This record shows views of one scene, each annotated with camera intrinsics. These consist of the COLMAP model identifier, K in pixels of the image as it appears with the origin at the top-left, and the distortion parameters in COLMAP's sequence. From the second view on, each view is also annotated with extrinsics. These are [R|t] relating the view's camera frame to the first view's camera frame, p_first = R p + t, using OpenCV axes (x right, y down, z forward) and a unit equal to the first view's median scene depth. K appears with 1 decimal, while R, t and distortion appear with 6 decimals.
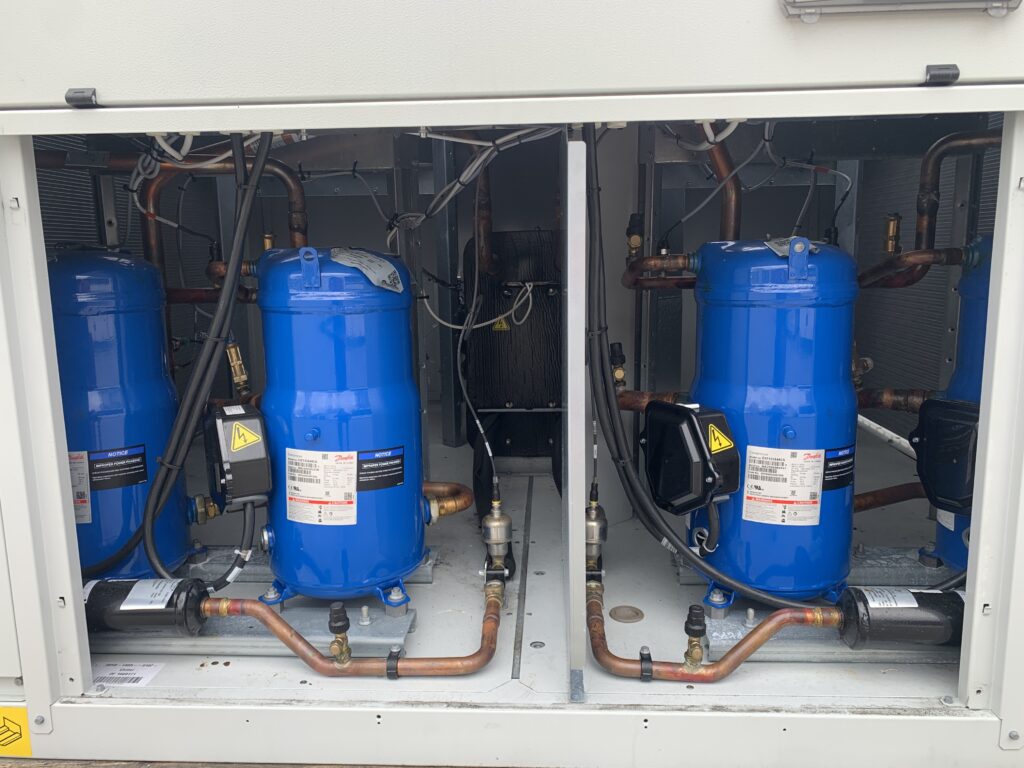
lens RADIAL K [[772.3, 0, 509.7], [0, 772.3, 384.1], [0, 0, 1]] dist [0.033014, -0.035107]
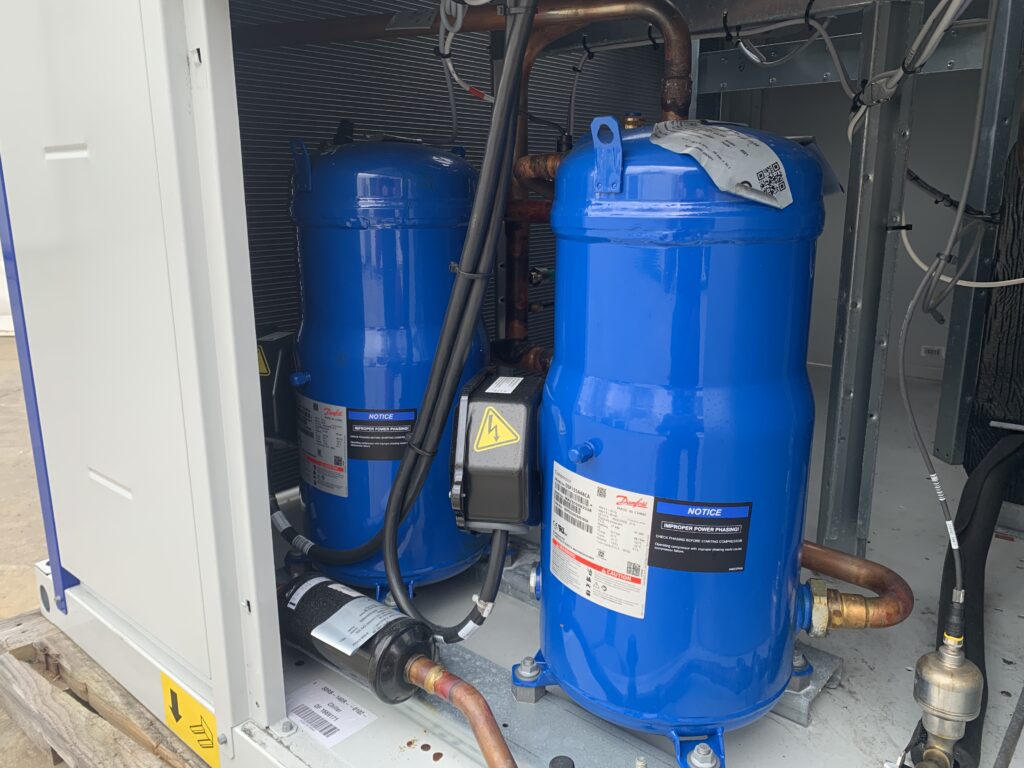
lens RADIAL K [[772.3, 0, 512.2], [0, 772.3, 376.3], [0, 0, 1]] dist [0.033014, -0.035107]
pose [[0.787892, 0.154931, -0.596006, 0.036656], [-0.110945, 0.987710, 0.110090, -0.045841], [0.605737, -0.020616, 0.795398, 0.484880]]
